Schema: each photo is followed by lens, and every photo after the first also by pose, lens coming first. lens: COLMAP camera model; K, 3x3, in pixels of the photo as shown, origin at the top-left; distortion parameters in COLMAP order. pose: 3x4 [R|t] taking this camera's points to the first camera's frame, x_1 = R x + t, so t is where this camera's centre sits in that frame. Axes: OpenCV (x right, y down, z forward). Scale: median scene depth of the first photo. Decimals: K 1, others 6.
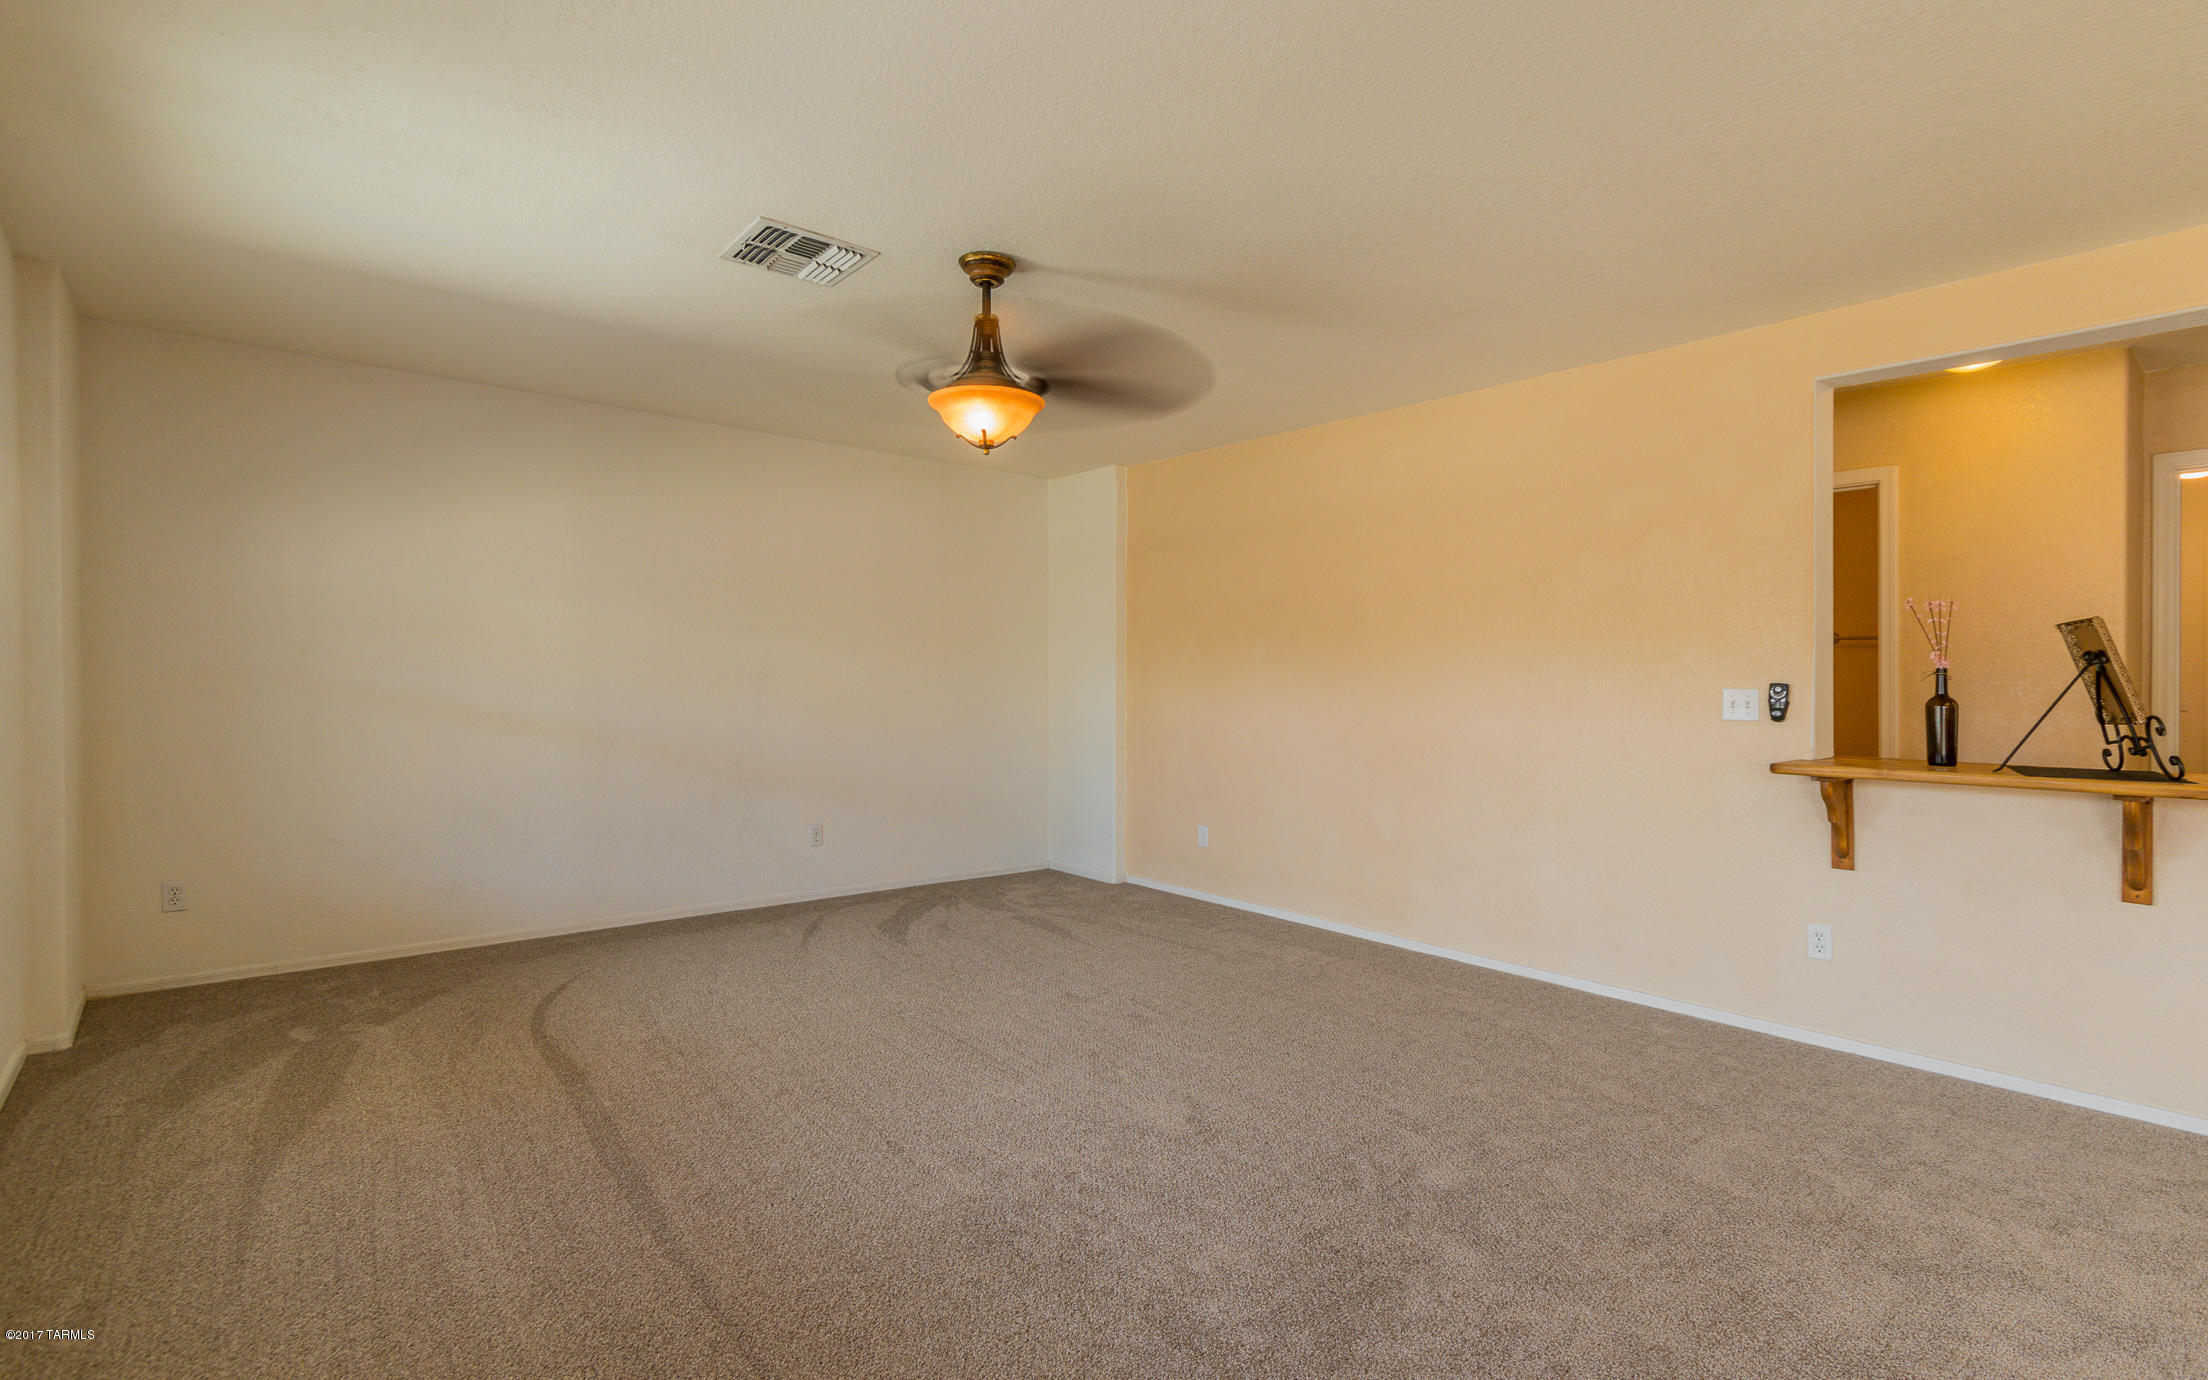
lens RADIAL K [[1055.0, 0, 1120.9], [0, 1055.0, 703.0], [0, 0, 1]] dist [0.008358, 0.000127]
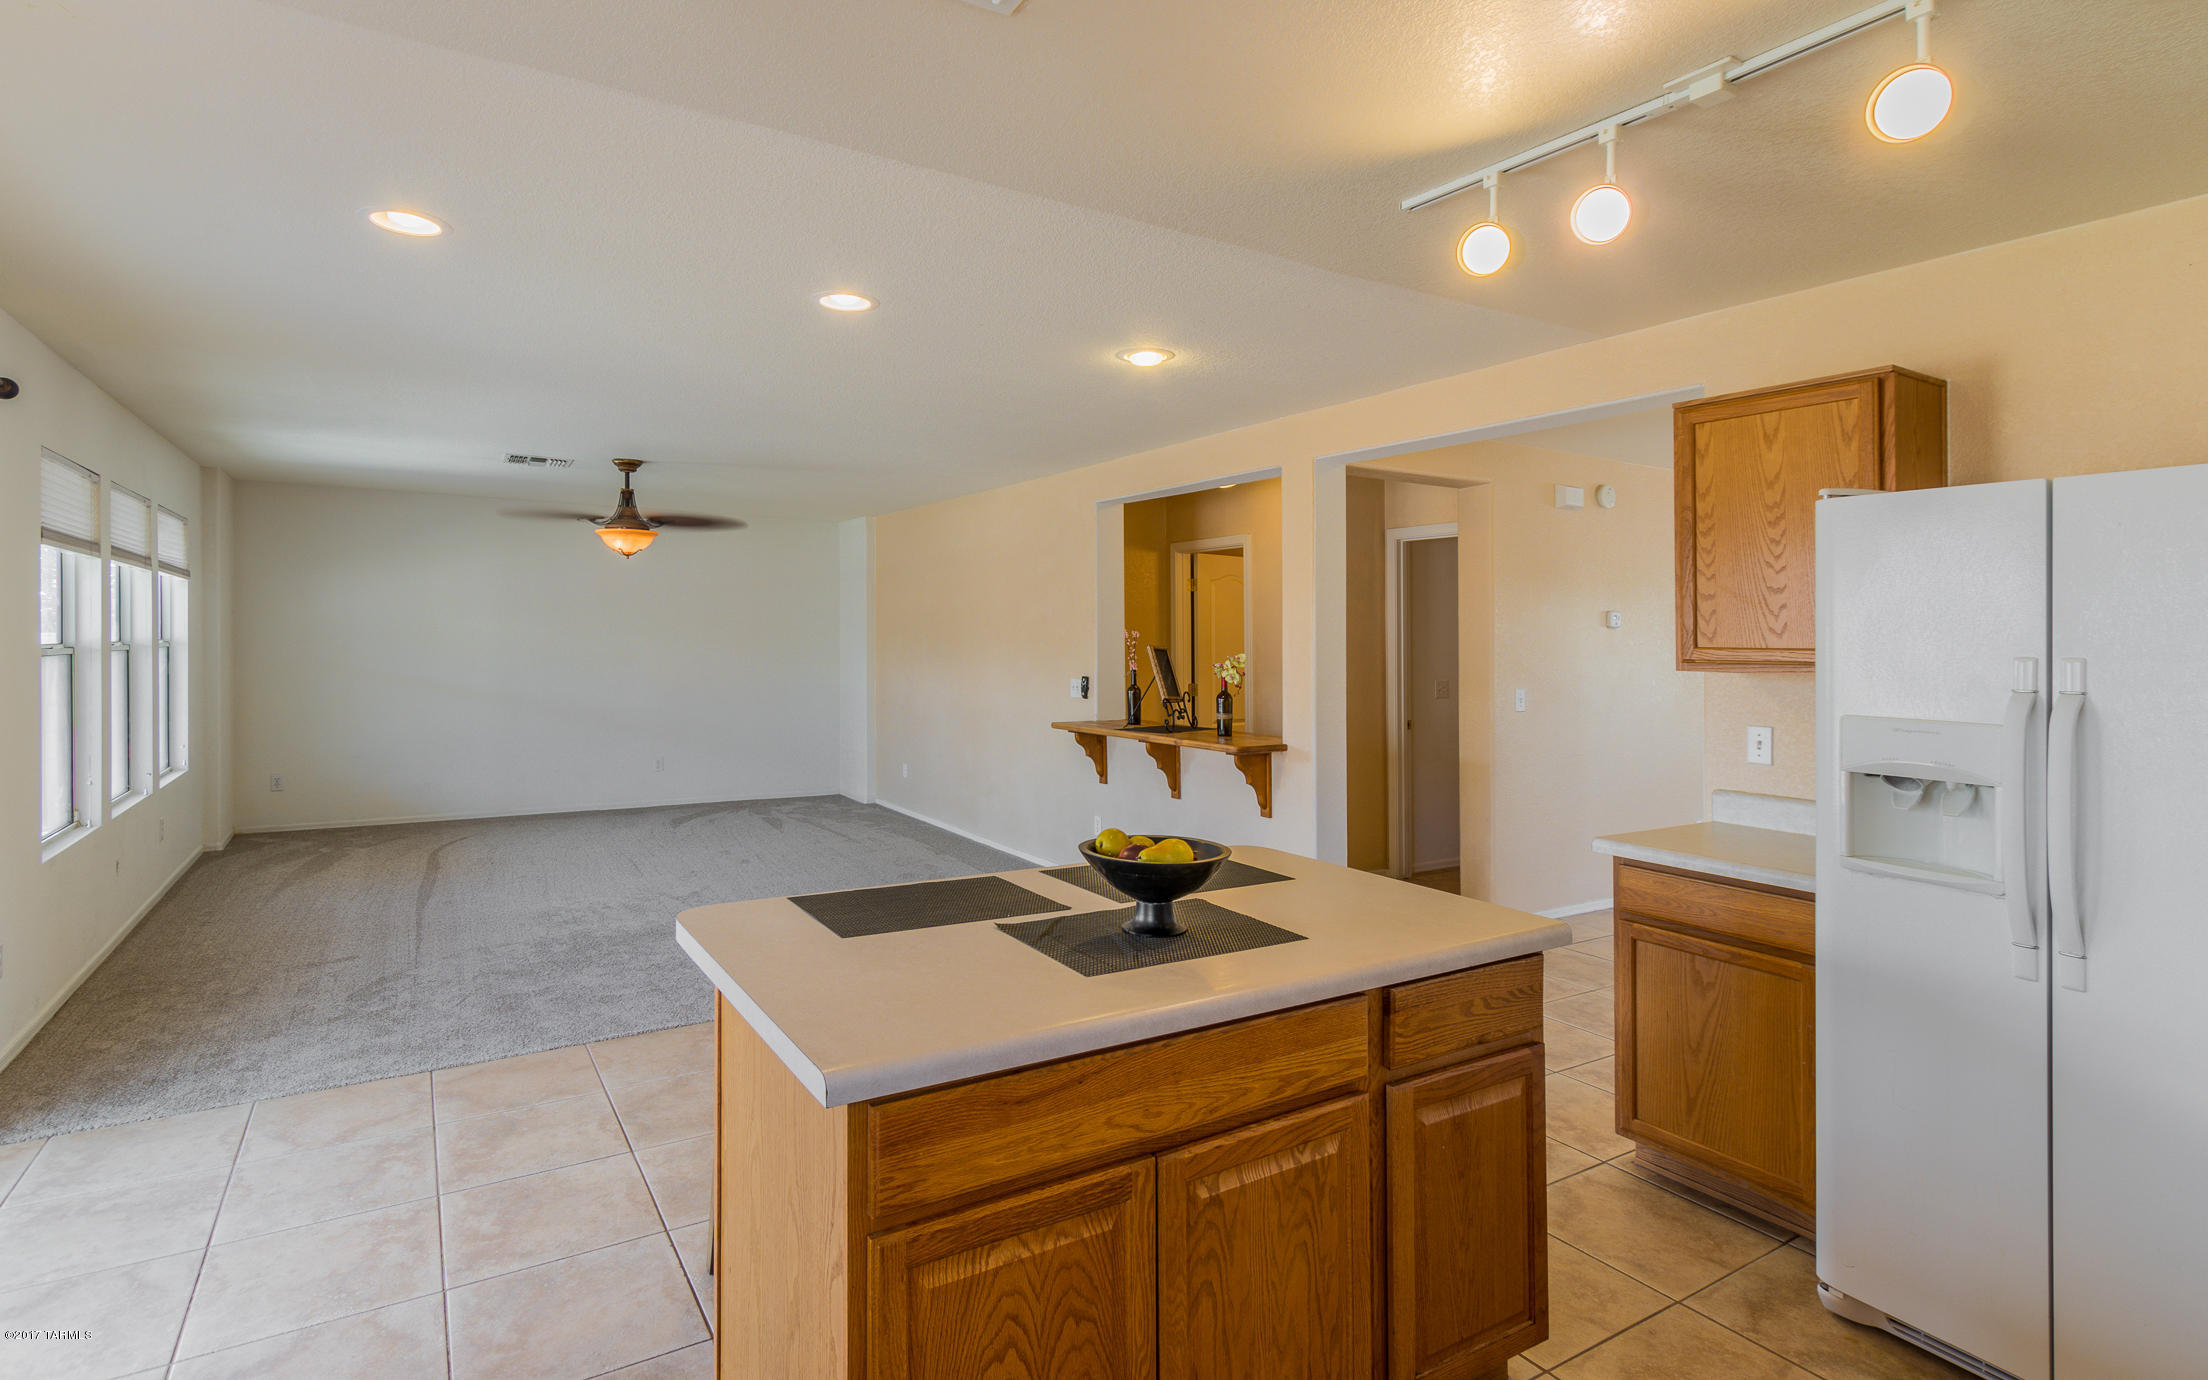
lens RADIAL K [[1055.0, 0, 1055.4], [0, 1055.0, 665.2], [0, 0, 1]] dist [0.008358, 0.000127]
pose [[0.986736, 0.001635, -0.162324, 0.914110], [-0.001515, 0.999998, 0.000863, -0.040967], [0.162325, -0.000606, 0.986737, -0.750473]]
